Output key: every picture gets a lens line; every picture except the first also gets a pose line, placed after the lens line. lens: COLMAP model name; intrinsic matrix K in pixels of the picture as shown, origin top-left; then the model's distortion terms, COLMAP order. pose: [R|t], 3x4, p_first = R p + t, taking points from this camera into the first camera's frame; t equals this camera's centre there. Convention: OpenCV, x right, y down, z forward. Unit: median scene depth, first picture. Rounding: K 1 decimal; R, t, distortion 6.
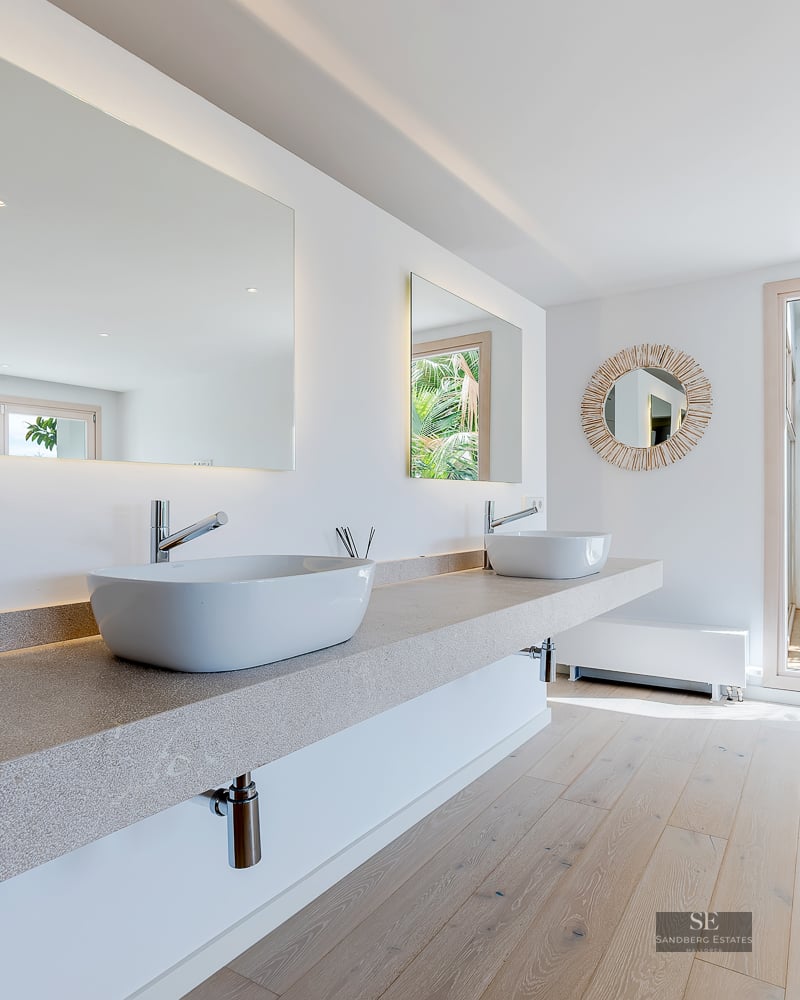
lens RADIAL K [[669.8, 0, 388.7], [0, 669.8, 504.9], [0, 0, 1]] dist [-0.003825, 0.002058]
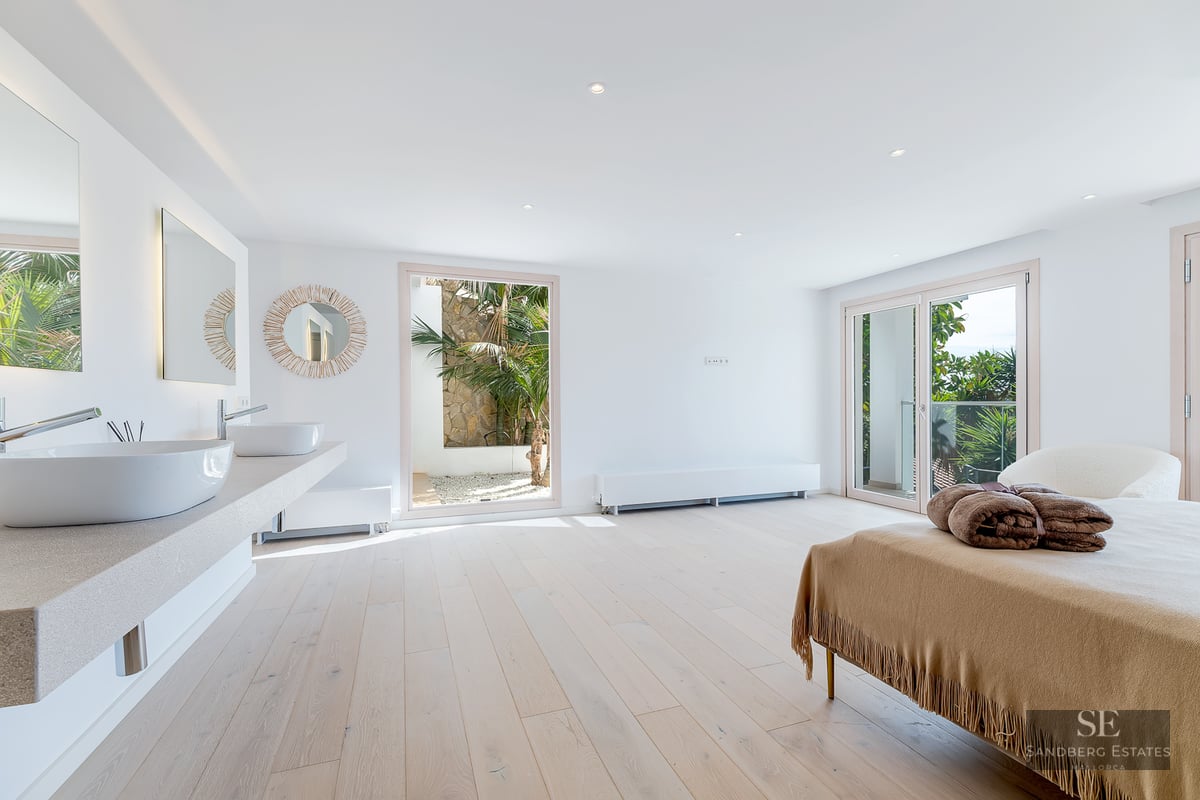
lens RADIAL K [[534.8, 0, 599.5], [0, 534.8, 406.2], [0, 0, 1]] dist [-0.003015, 0.000649]
pose [[0.596861, -0.002507, 0.802340, -0.166009], [0.001360, 0.999997, 0.002112, 0.003769], [-0.802343, -0.000169, 0.596863, -0.119294]]
